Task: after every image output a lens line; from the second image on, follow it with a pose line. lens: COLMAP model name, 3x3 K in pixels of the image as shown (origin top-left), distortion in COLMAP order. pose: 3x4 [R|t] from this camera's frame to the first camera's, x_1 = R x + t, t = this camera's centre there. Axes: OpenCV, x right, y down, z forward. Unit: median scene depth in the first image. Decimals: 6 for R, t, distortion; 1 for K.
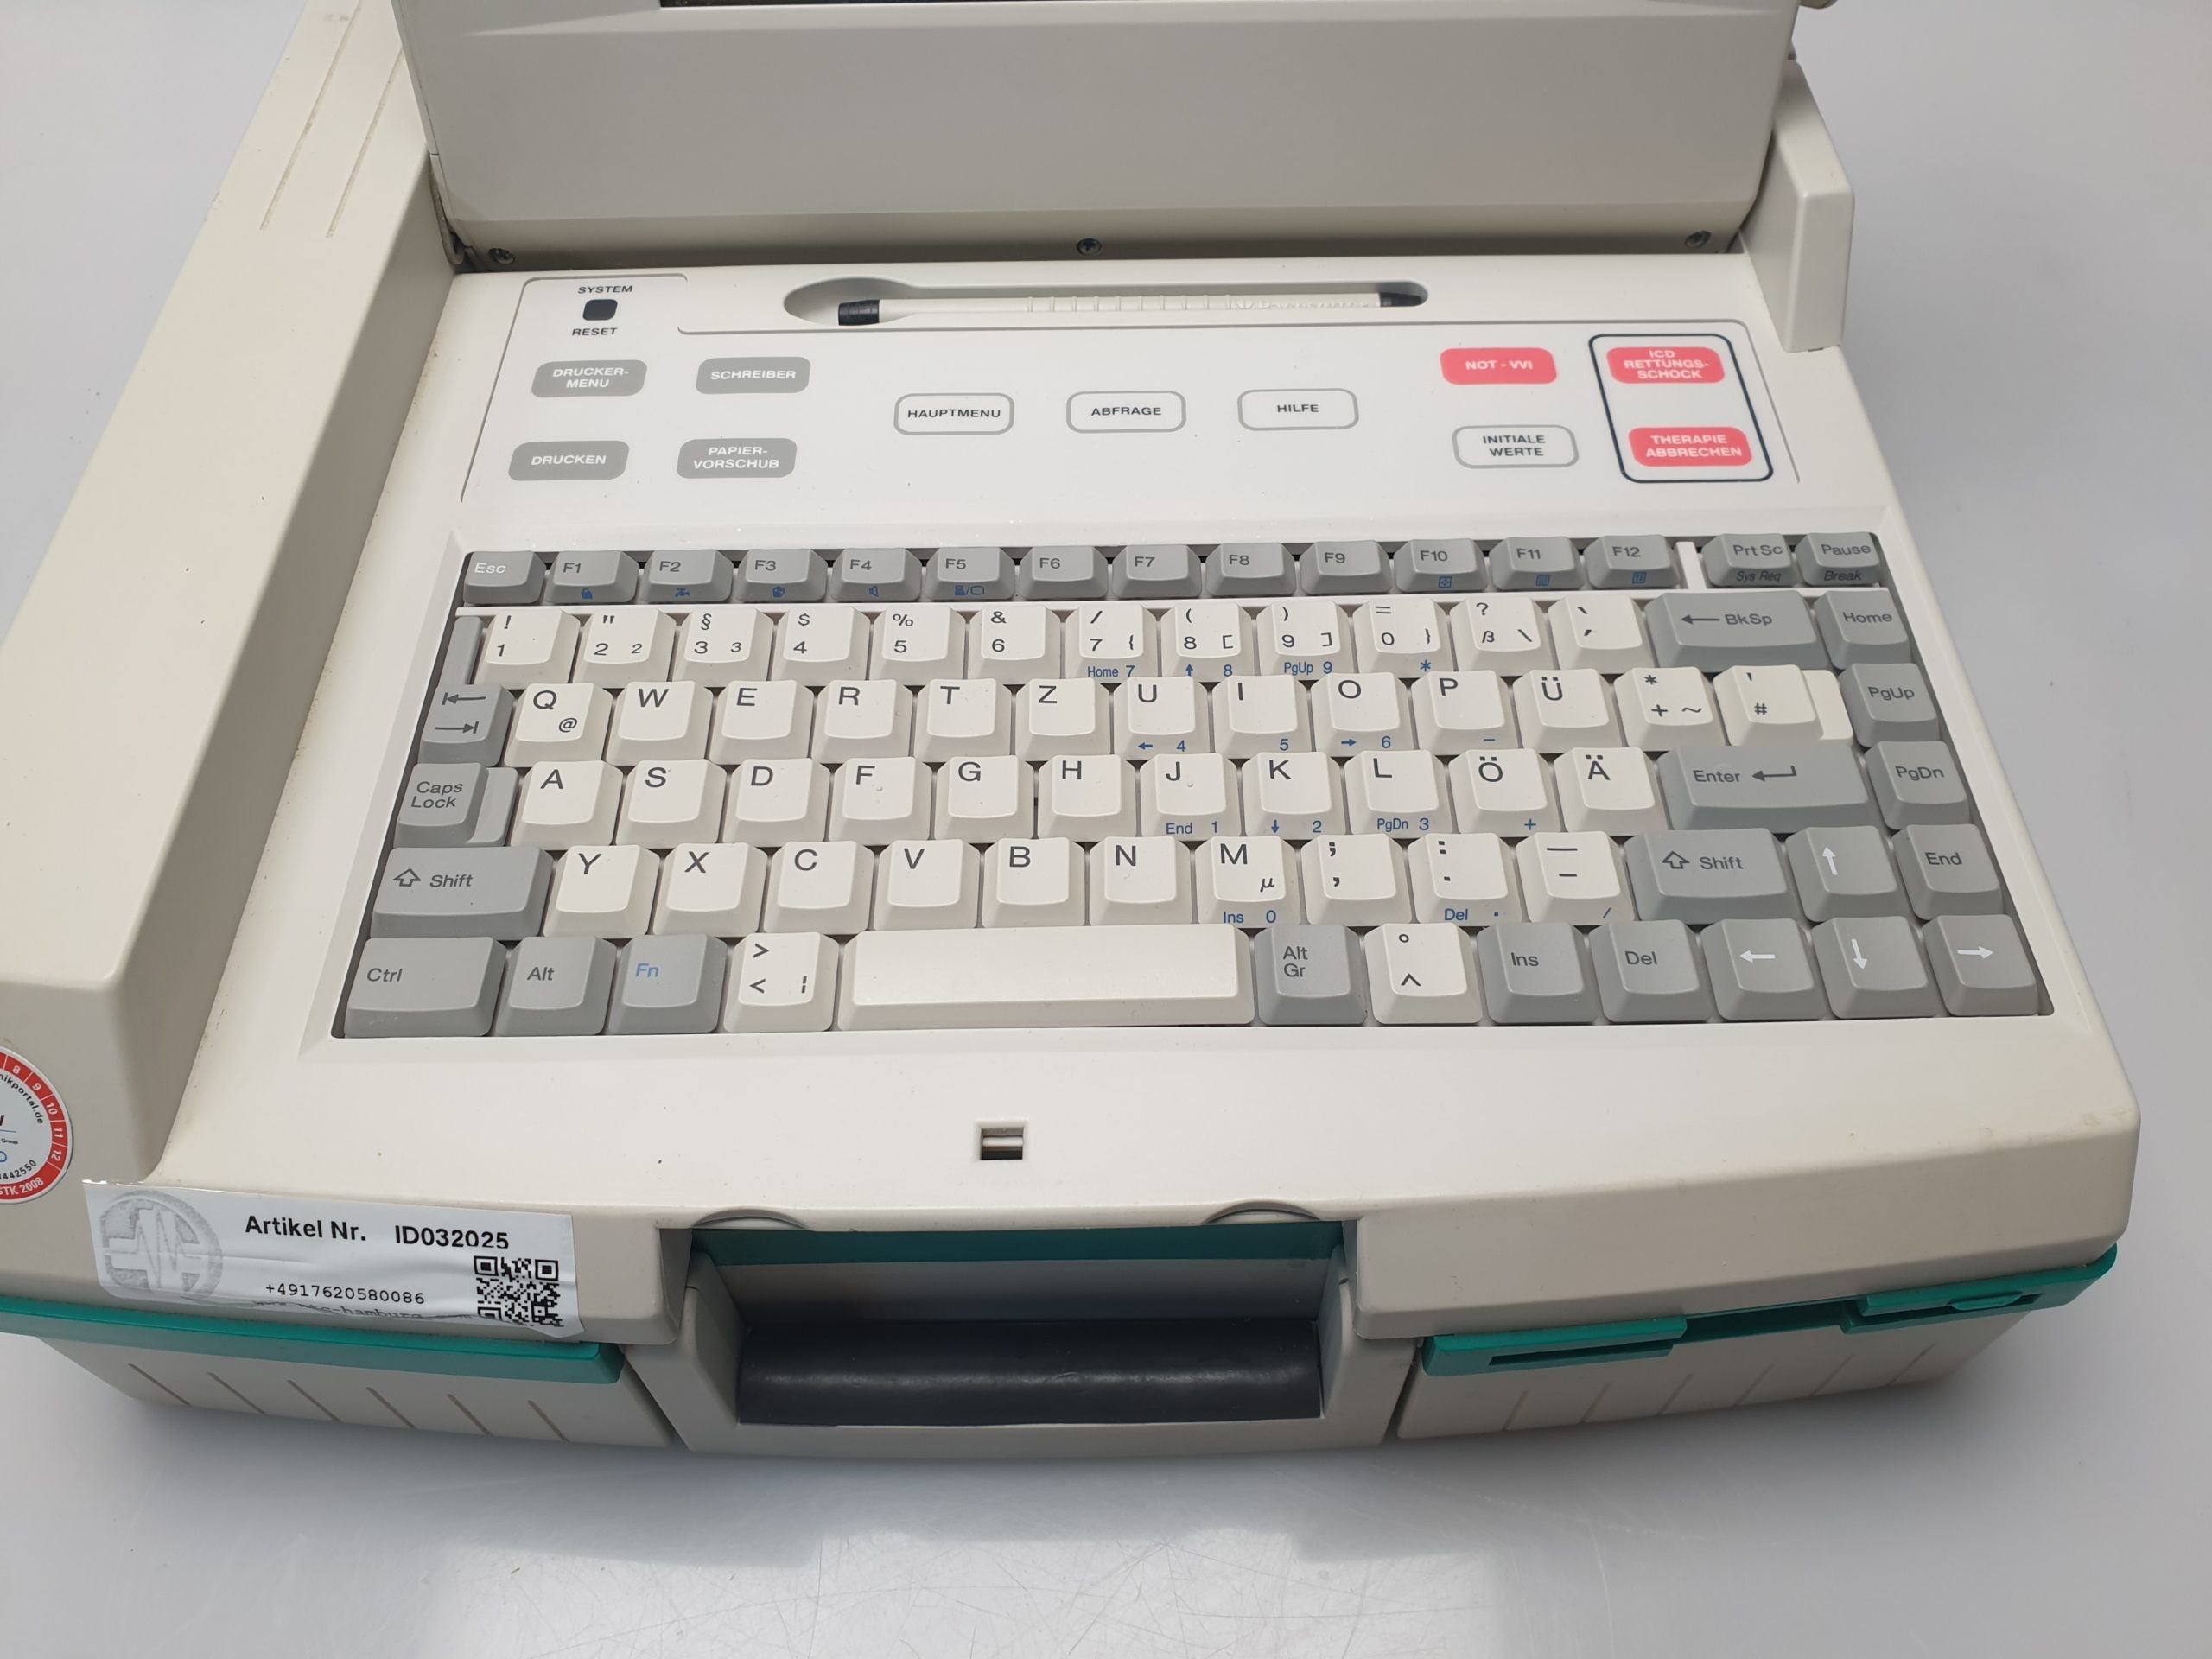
lens RADIAL K [[1776.2, 0, 1100.6], [0, 1776.2, 817.5], [0, 0, 1]] dist [-0.042290, 0.078005]
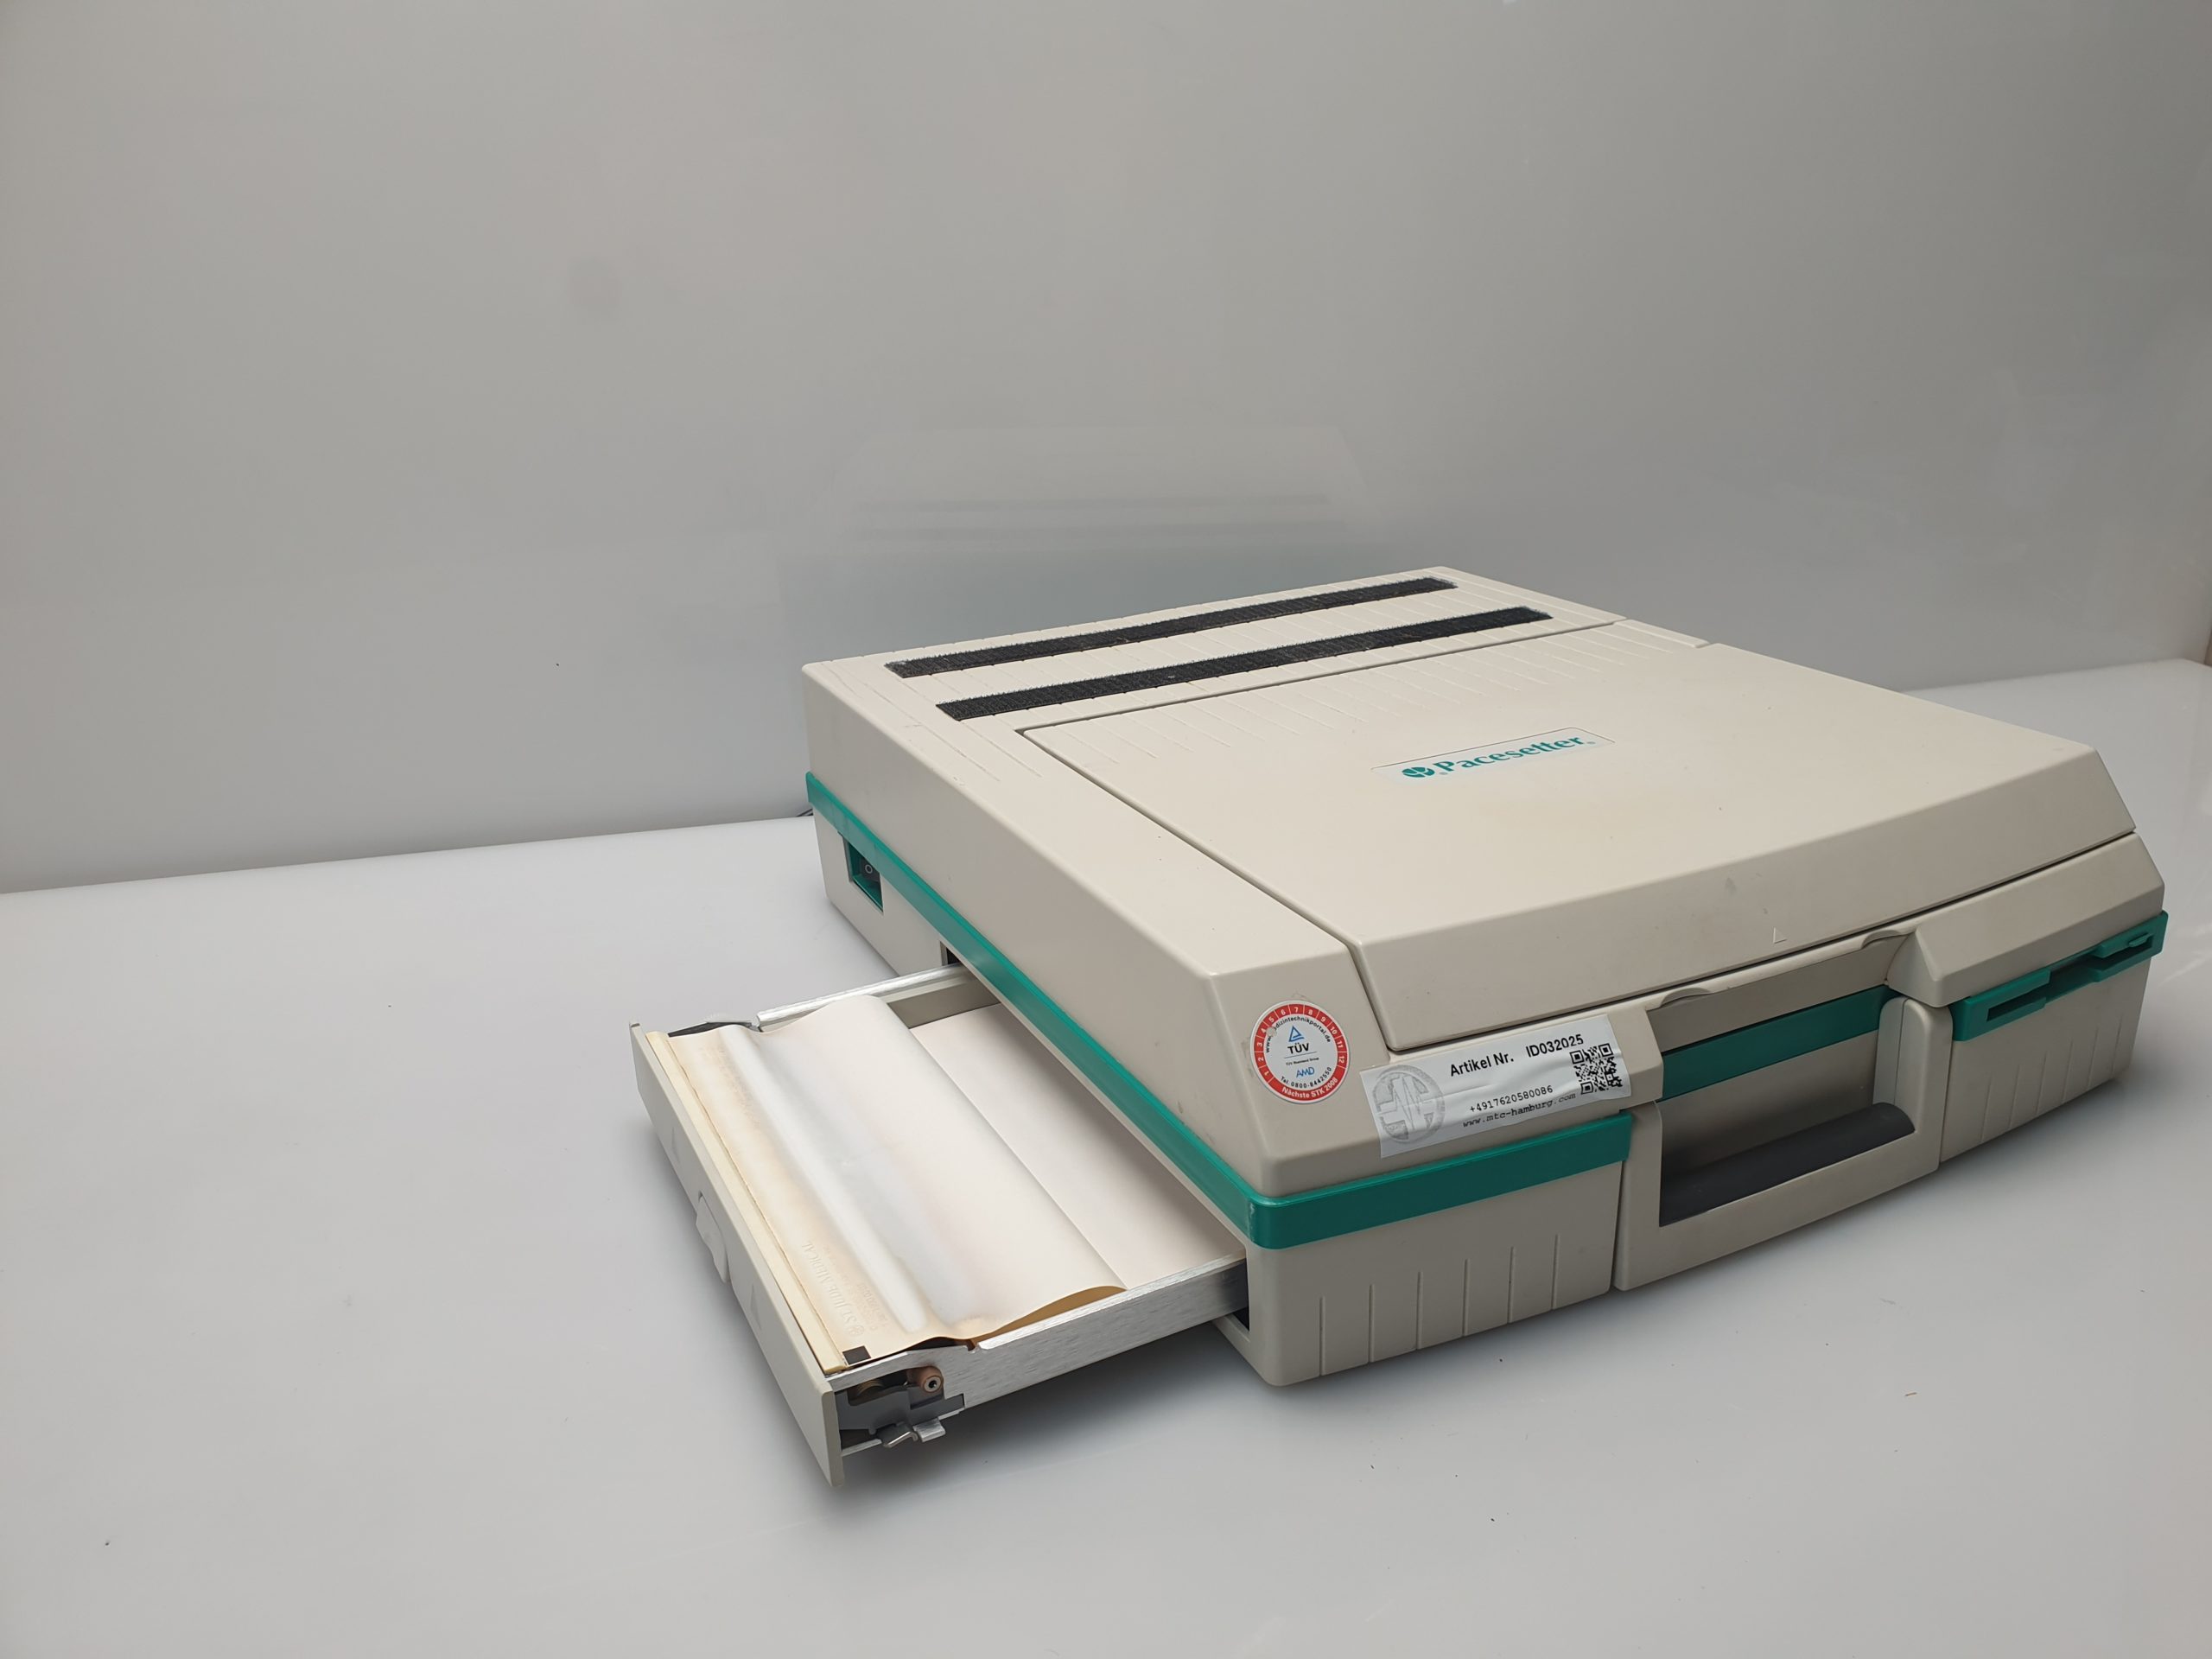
lens RADIAL K [[1748.5, 0, 1103.0], [0, 1748.5, 821.4], [0, 0, 1]] dist [0.058814, -0.178552]
pose [[0.902606, -0.169126, 0.395852, -1.278272], [0.365293, 0.787434, -0.496497, 0.684947], [-0.227736, 0.592743, 0.772523, -0.351257]]
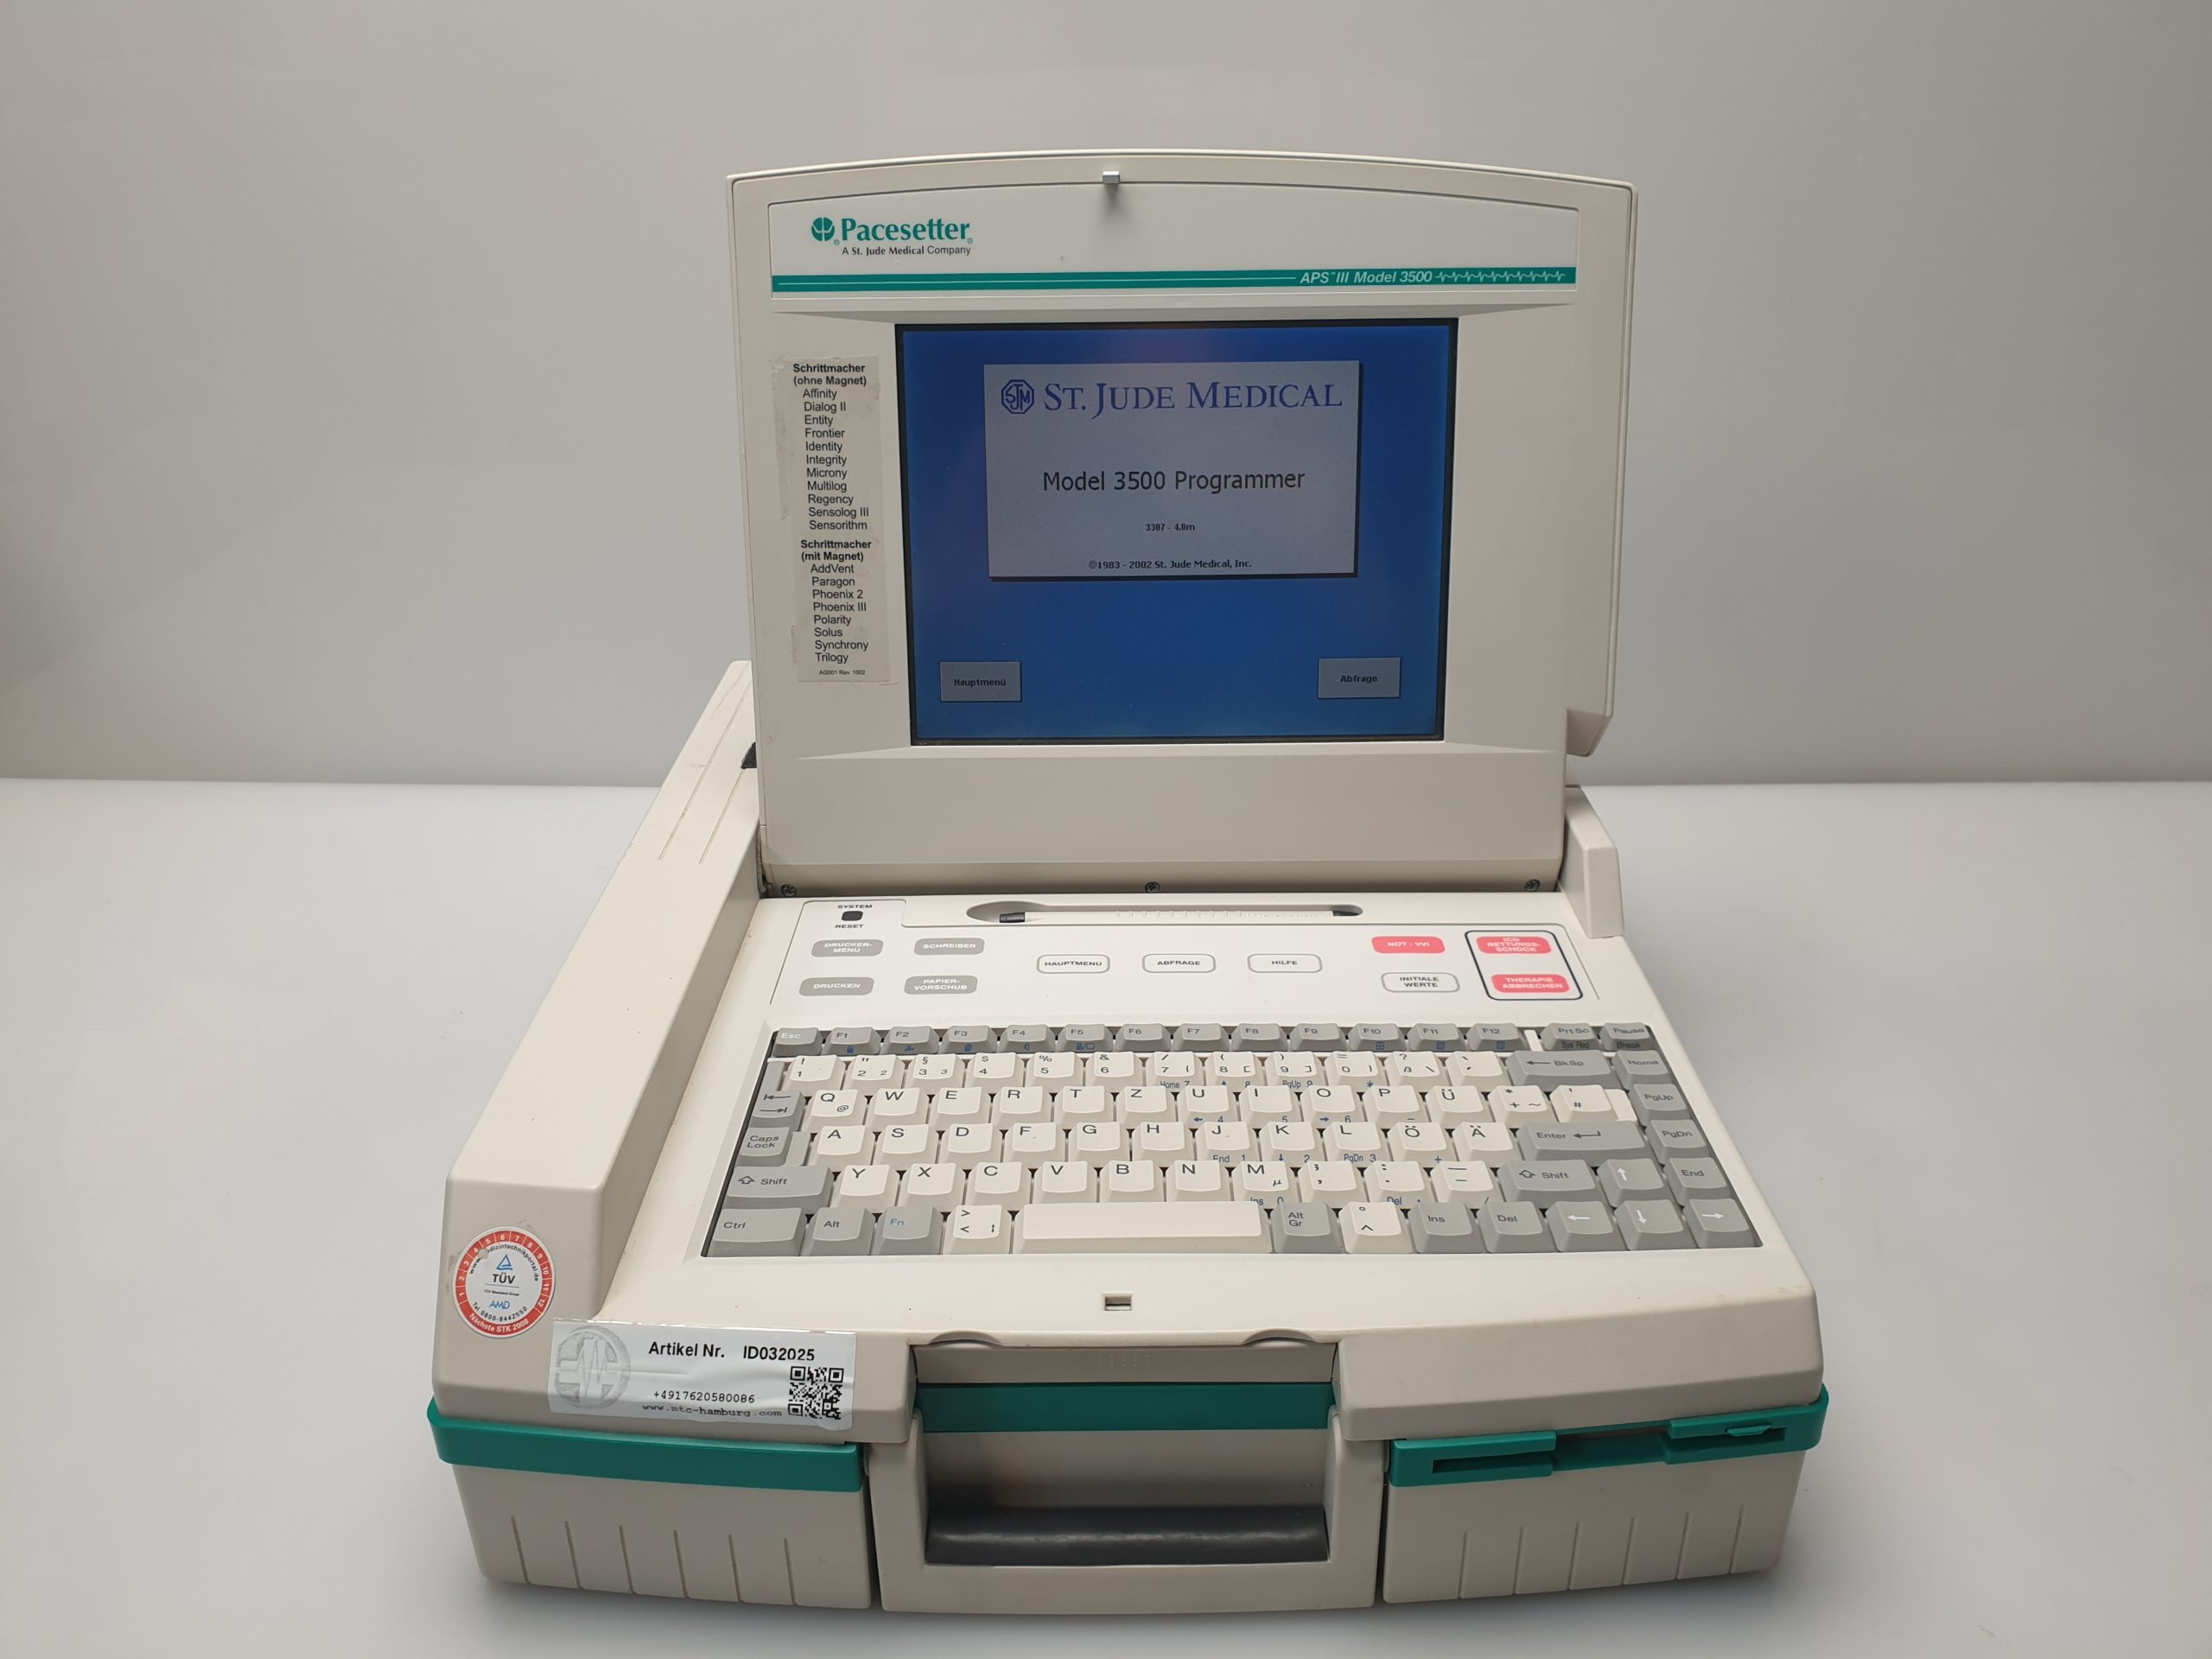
lens RADIAL K [[1748.9, 0, 1095.3], [0, 1748.9, 829.3], [0, 0, 1]] dist [0.067858, -0.209651]
pose [[0.999928, 0.007497, -0.009337, -0.059025], [-0.011021, 0.881031, -0.472930, 0.508384], [0.004681, 0.472999, 0.881050, -0.570082]]
